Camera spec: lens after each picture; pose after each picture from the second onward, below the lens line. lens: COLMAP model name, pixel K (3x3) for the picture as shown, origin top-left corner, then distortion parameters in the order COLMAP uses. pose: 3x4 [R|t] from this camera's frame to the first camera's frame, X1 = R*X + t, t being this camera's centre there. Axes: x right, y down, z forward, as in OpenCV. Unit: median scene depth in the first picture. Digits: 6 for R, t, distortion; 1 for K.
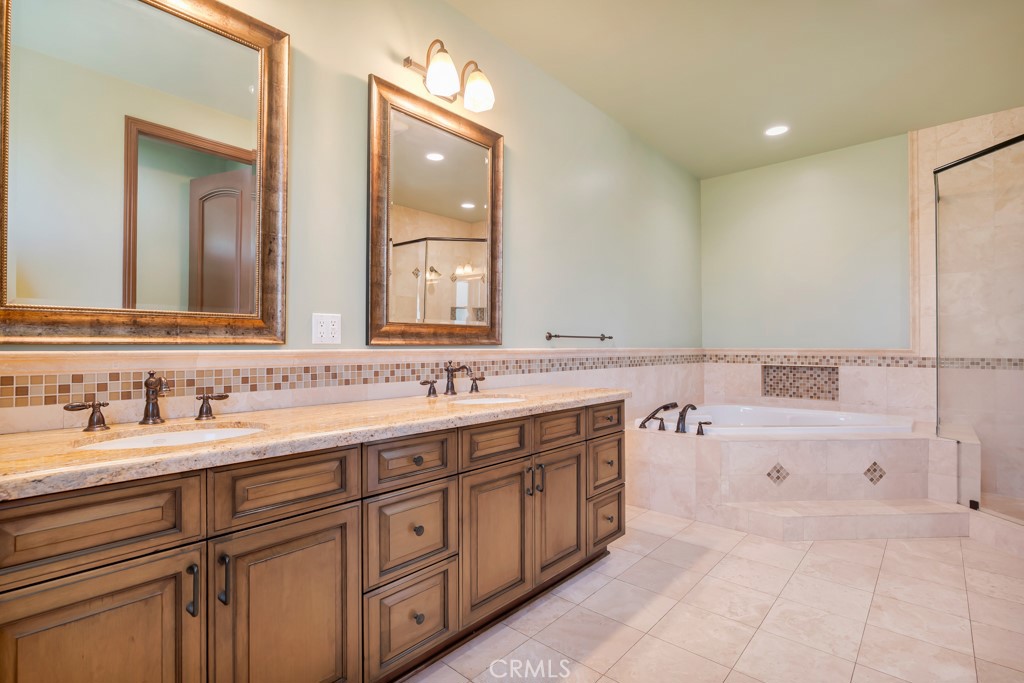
lens RADIAL K [[493.9, 0, 512.7], [0, 493.9, 339.0], [0, 0, 1]] dist [-0.013742, 0.004134]
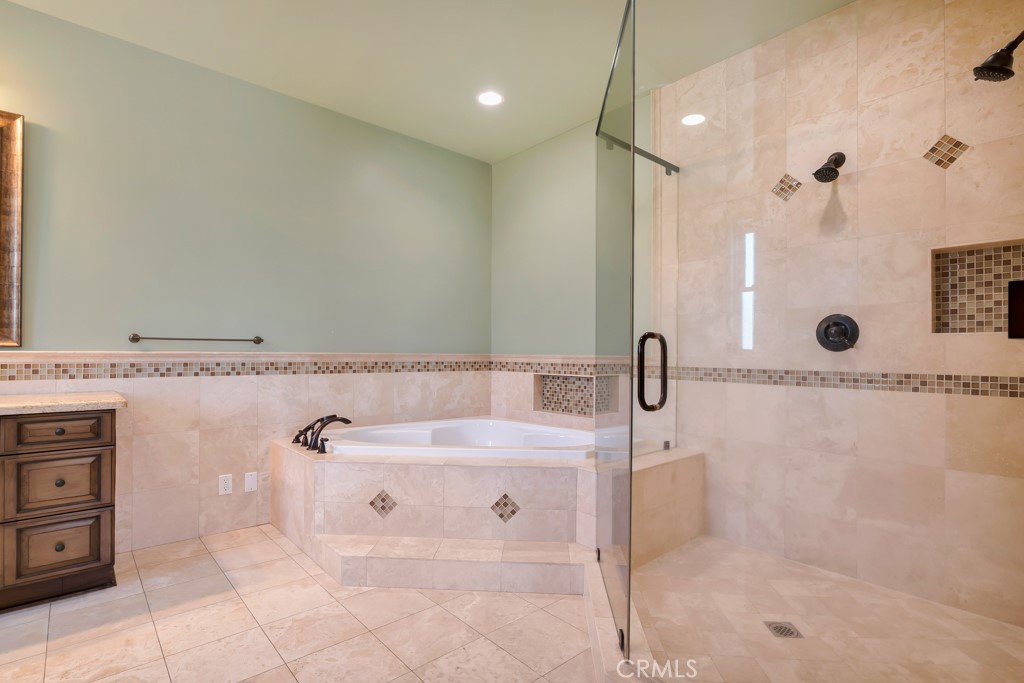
lens RADIAL K [[493.9, 0, 481.8], [0, 493.9, 350.6], [0, 0, 1]] dist [-0.013742, 0.004134]
pose [[0.992435, 0.005400, -0.122649, 0.718880], [-0.004513, 0.999962, 0.007512, 0.007033], [0.122685, -0.006902, 0.992422, 0.168981]]
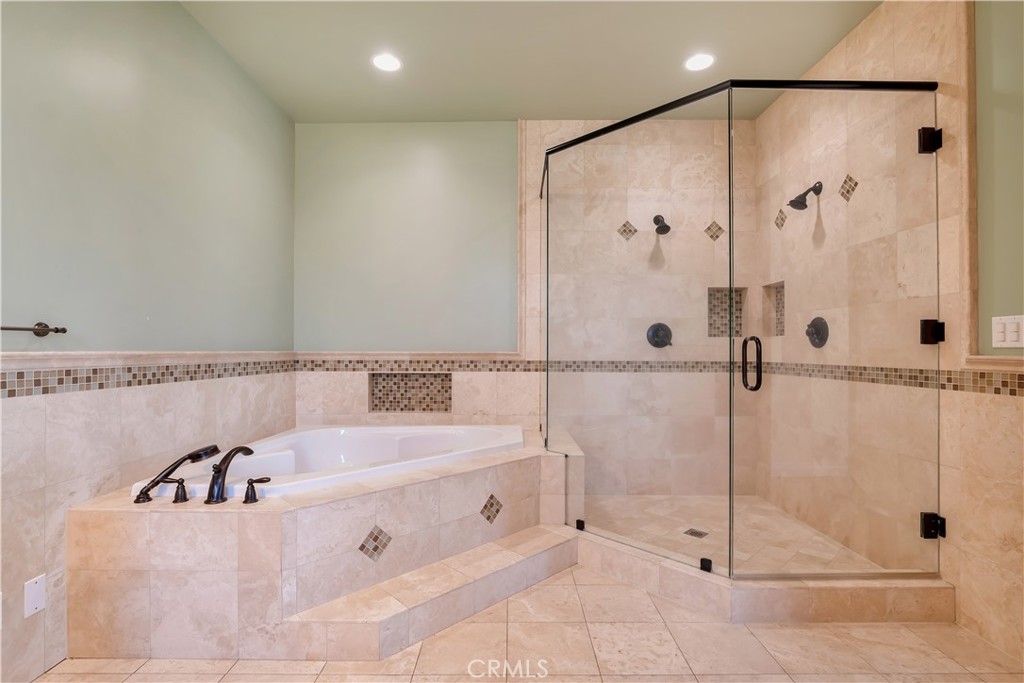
lens RADIAL K [[493.9, 0, 525.8], [0, 493.9, 346.3], [0, 0, 1]] dist [-0.013742, 0.004134]
pose [[0.737078, 0.004660, 0.675792, 0.215010], [-0.009479, 0.999949, 0.003444, 0.007155], [-0.675741, -0.008944, 0.737085, 0.339677]]
